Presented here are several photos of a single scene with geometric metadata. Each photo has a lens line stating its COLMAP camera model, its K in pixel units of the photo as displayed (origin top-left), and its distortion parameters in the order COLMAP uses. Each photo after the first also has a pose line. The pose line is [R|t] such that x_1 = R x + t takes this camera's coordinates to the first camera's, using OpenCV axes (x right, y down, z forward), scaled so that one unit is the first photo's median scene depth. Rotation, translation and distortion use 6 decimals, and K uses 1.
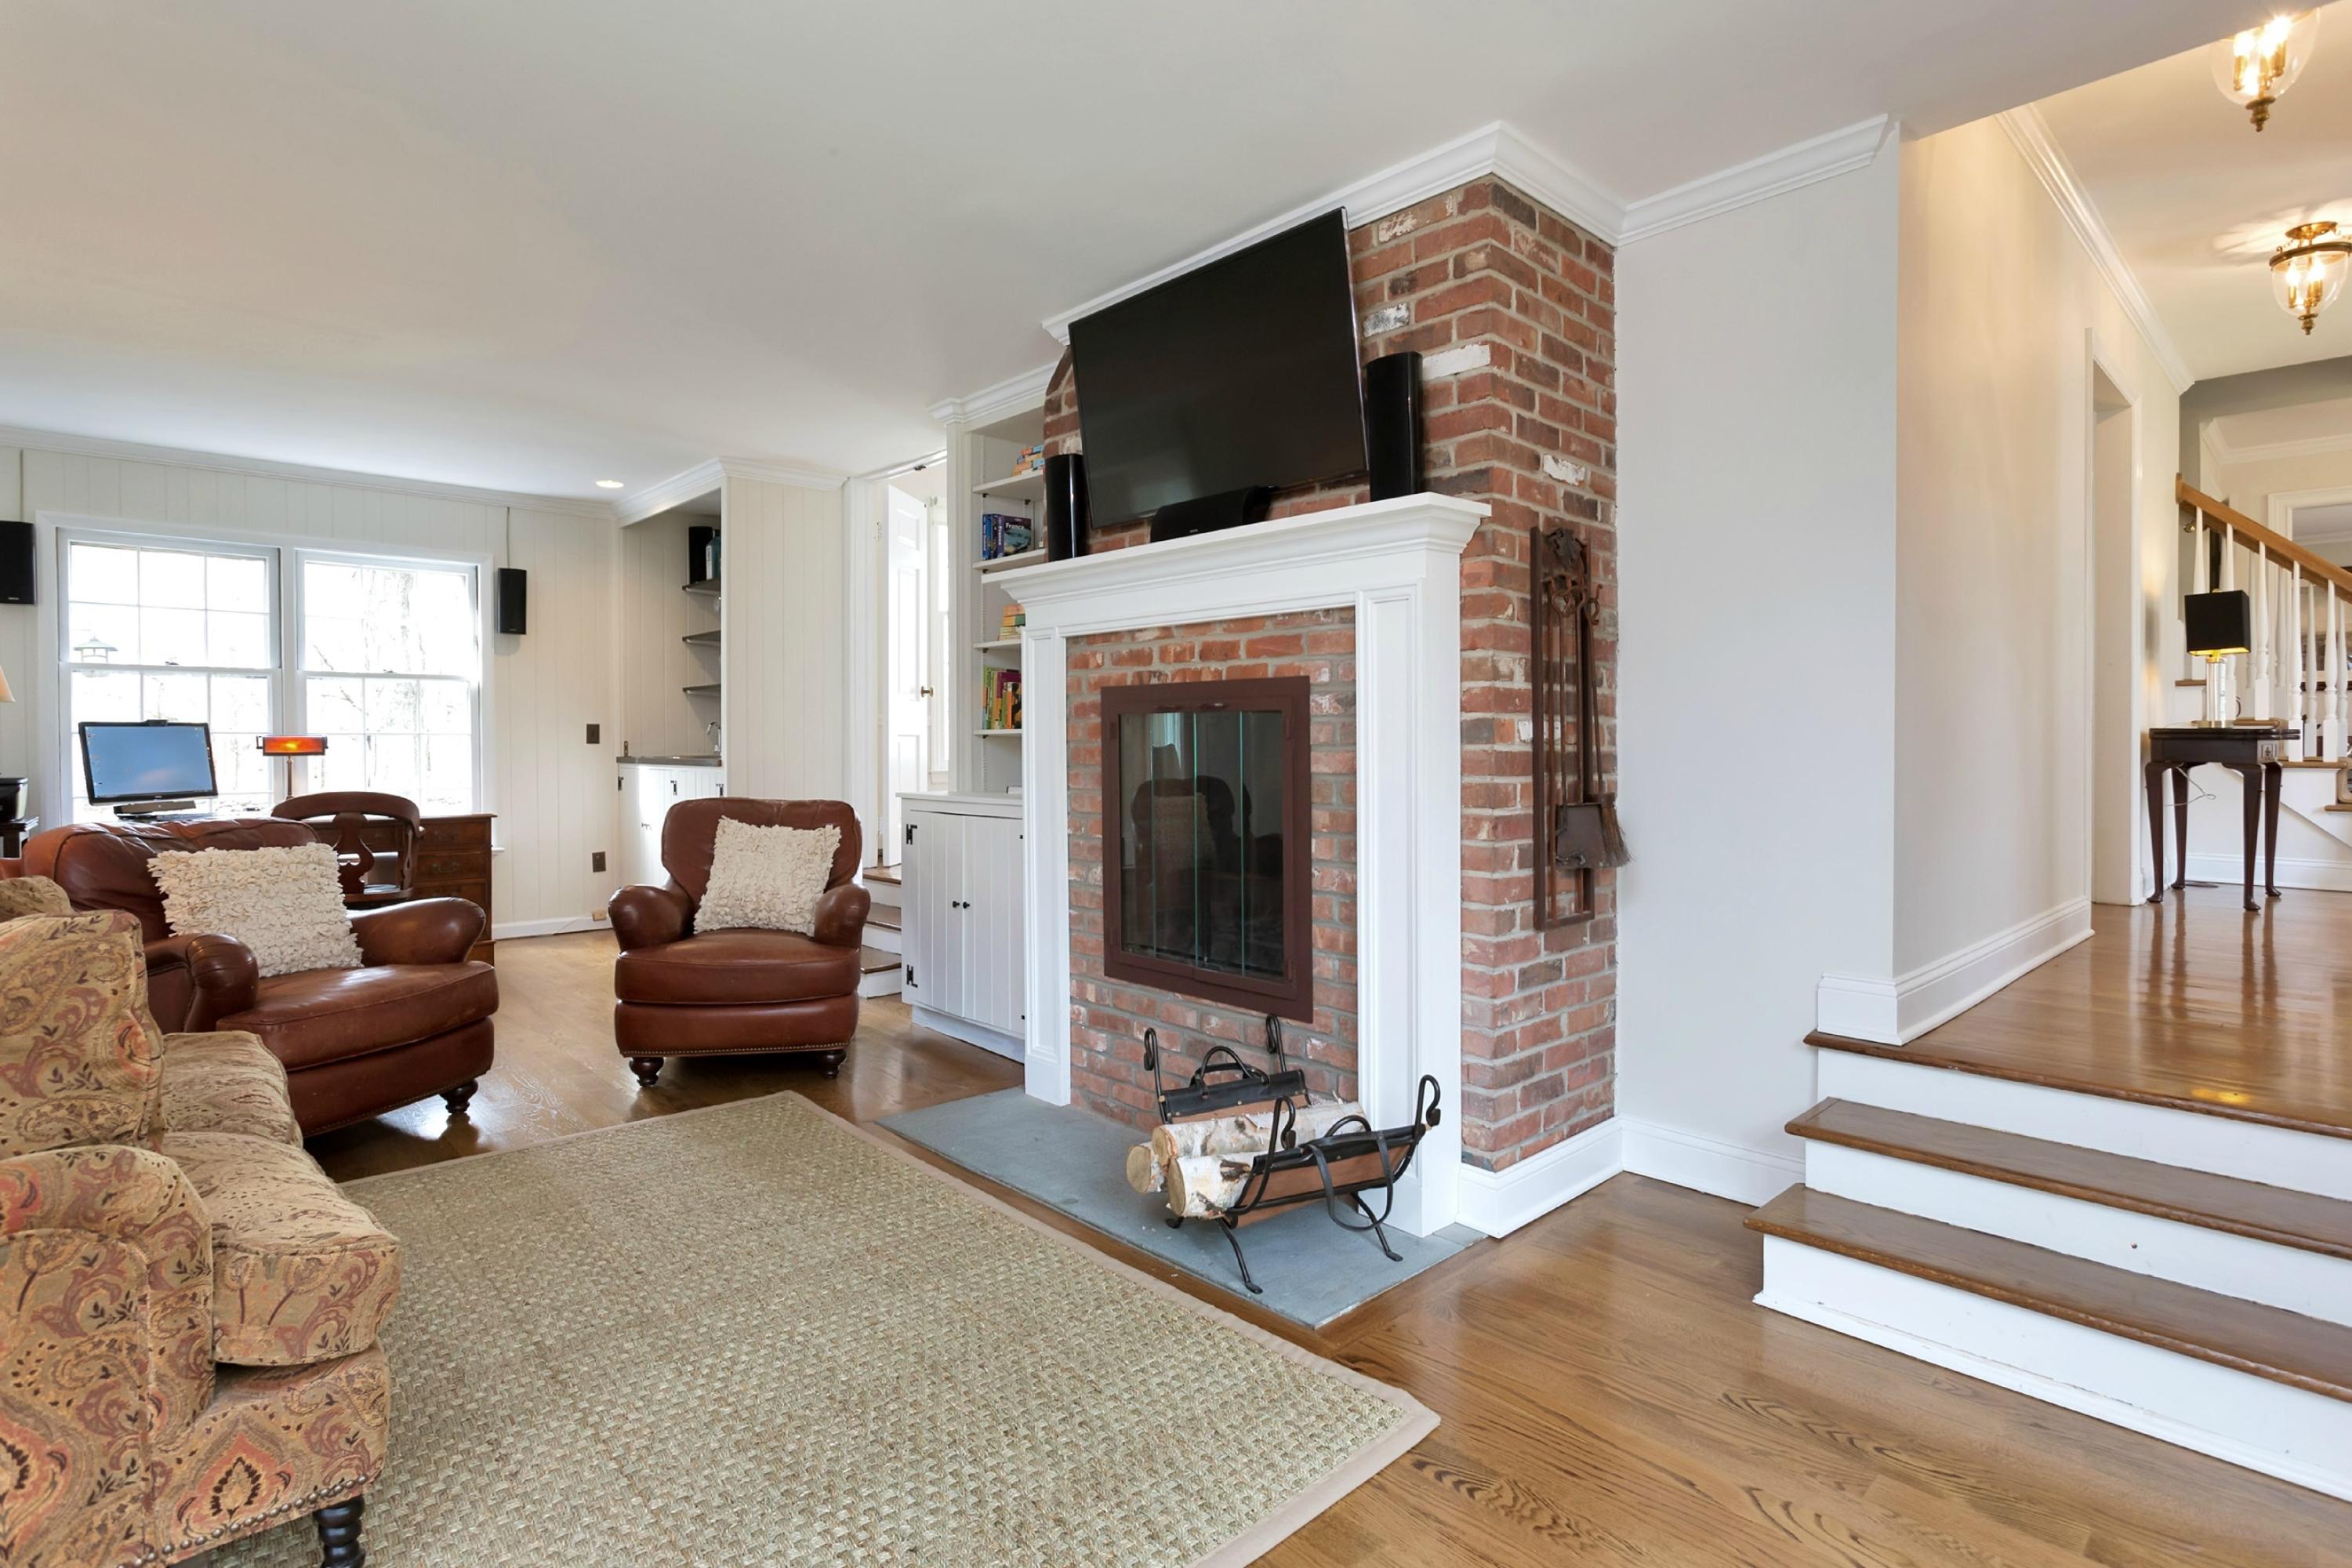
lens RADIAL K [[1166.4, 0, 1178.0], [0, 1166.4, 769.8], [0, 0, 1]] dist [-0.000071, 0.000028]
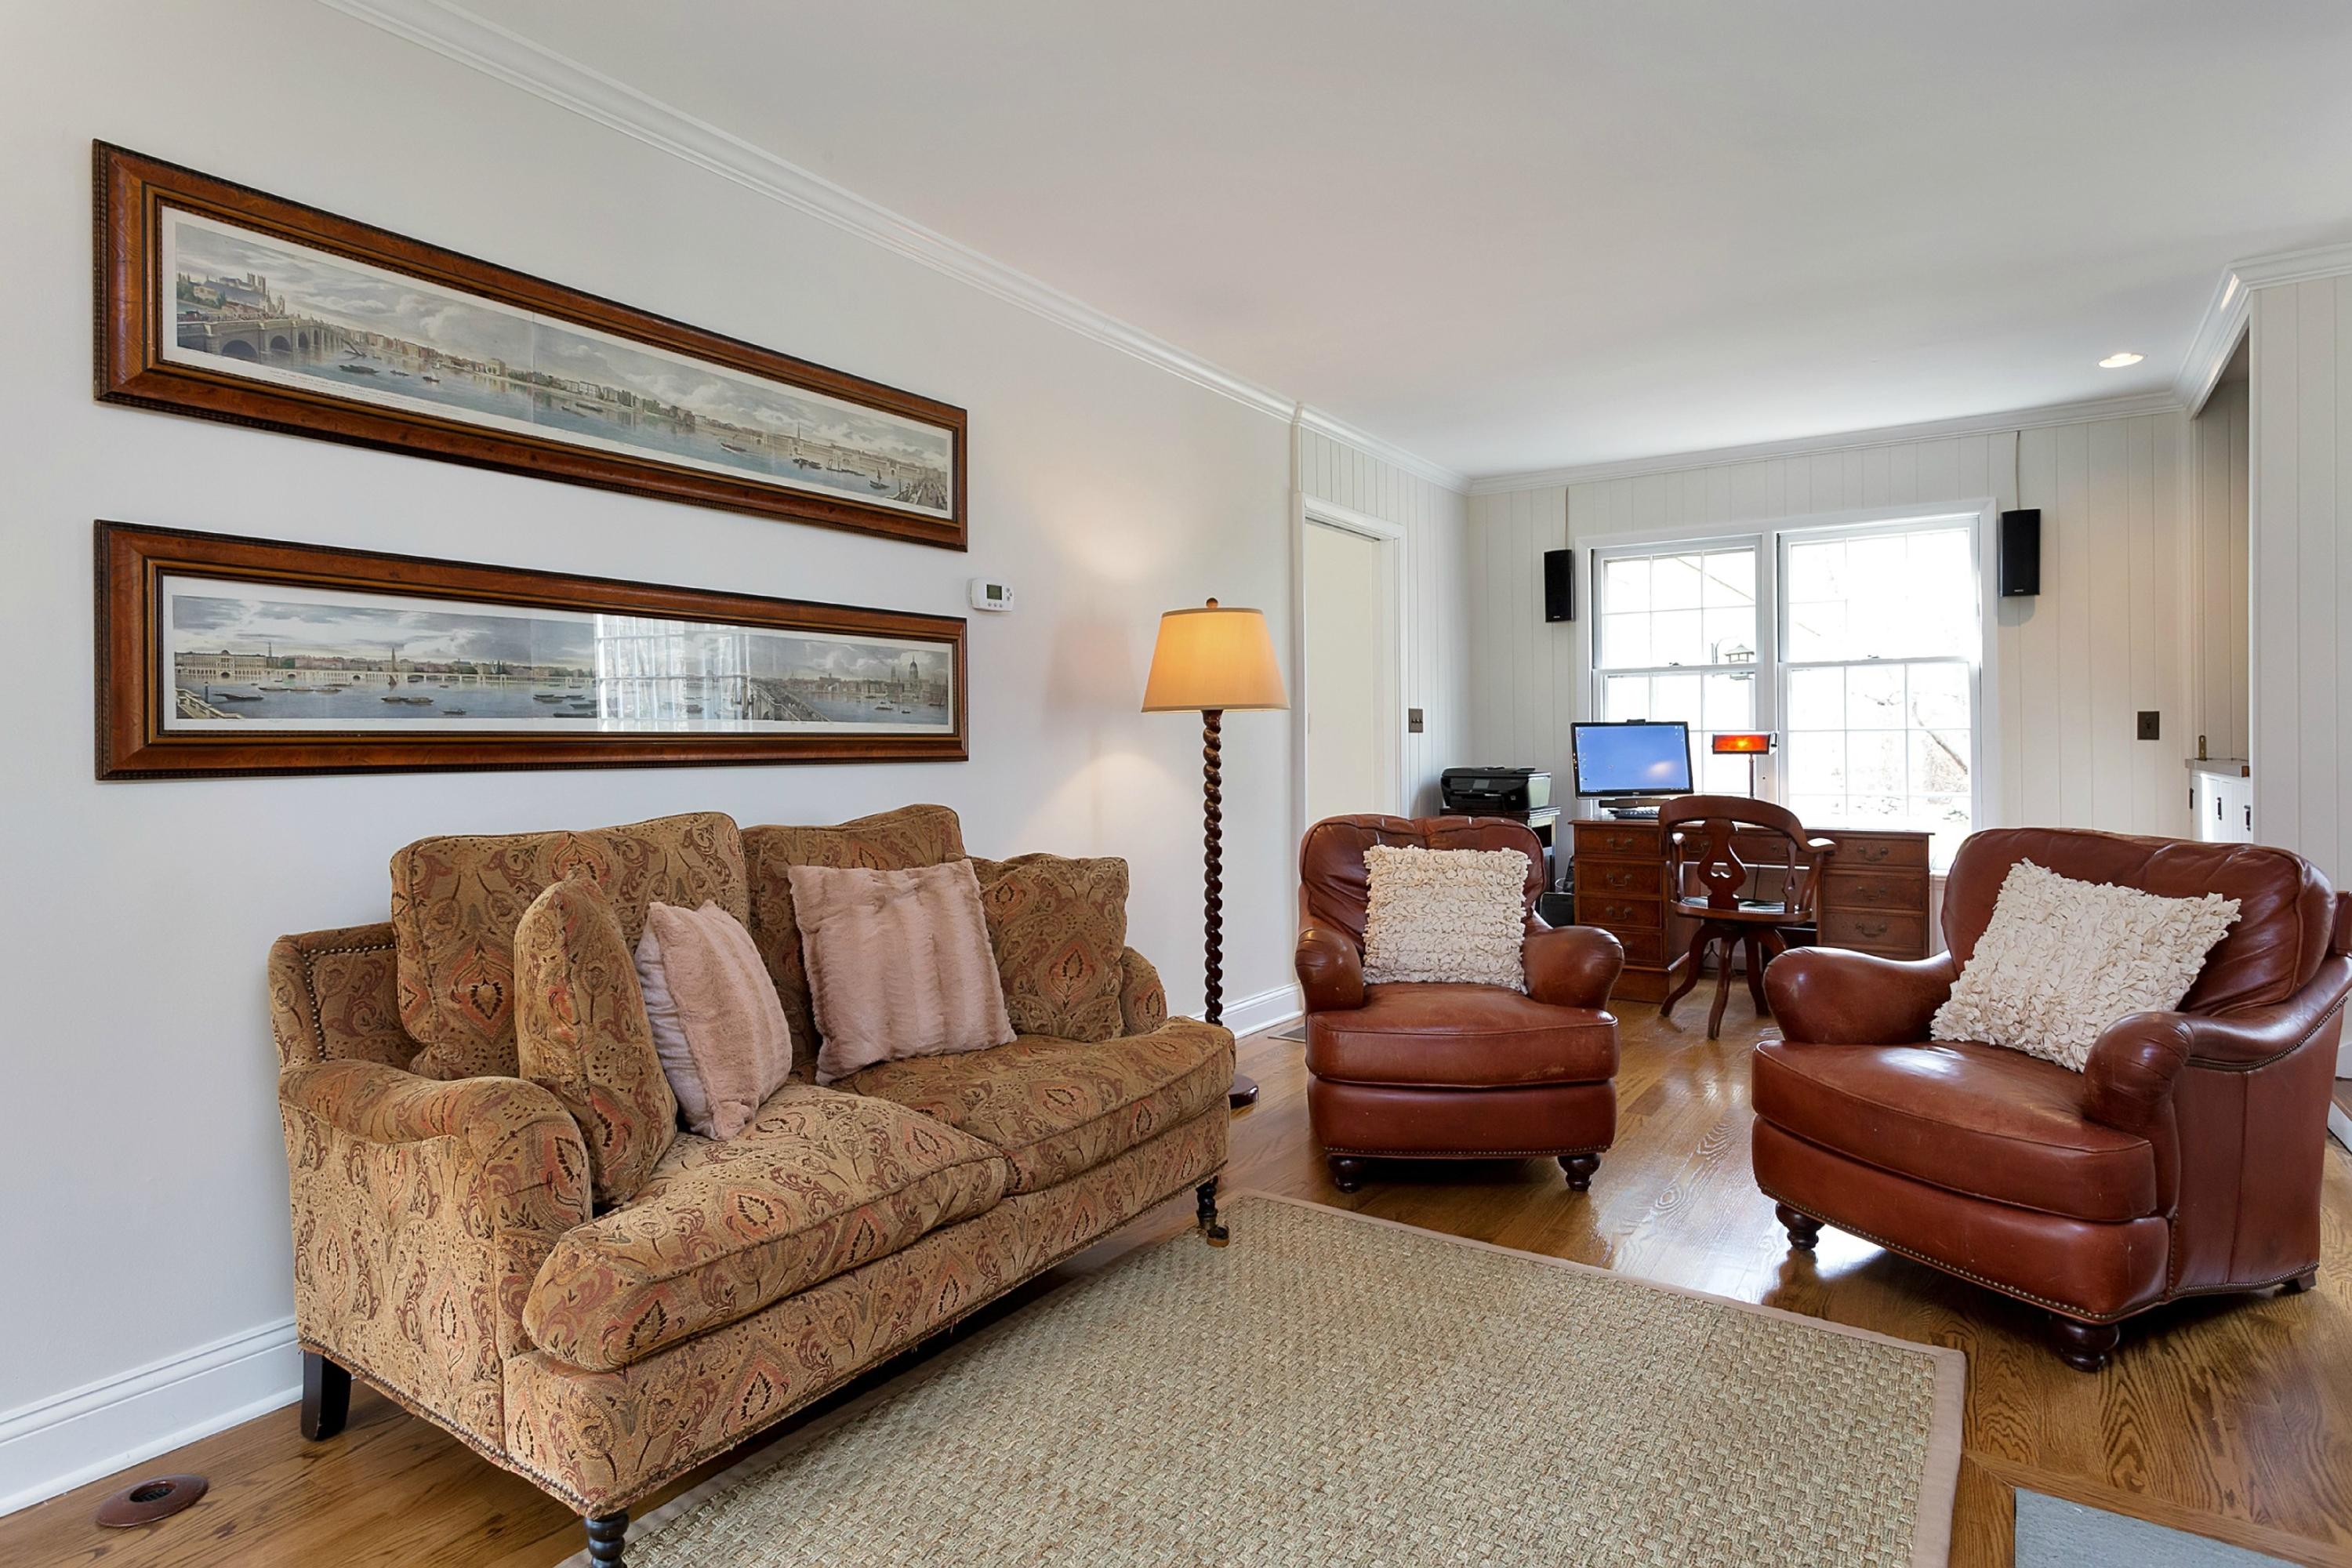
lens RADIAL K [[1245.0, 0, 1179.4], [0, 1245.0, 758.7], [0, 0, 1]] dist [-0.002141, -0.000253]
pose [[0.223559, 0.010086, -0.974638, 0.109018], [-0.016008, 0.999850, 0.006675, -0.007646], [0.974559, 0.014110, 0.223687, 0.319077]]
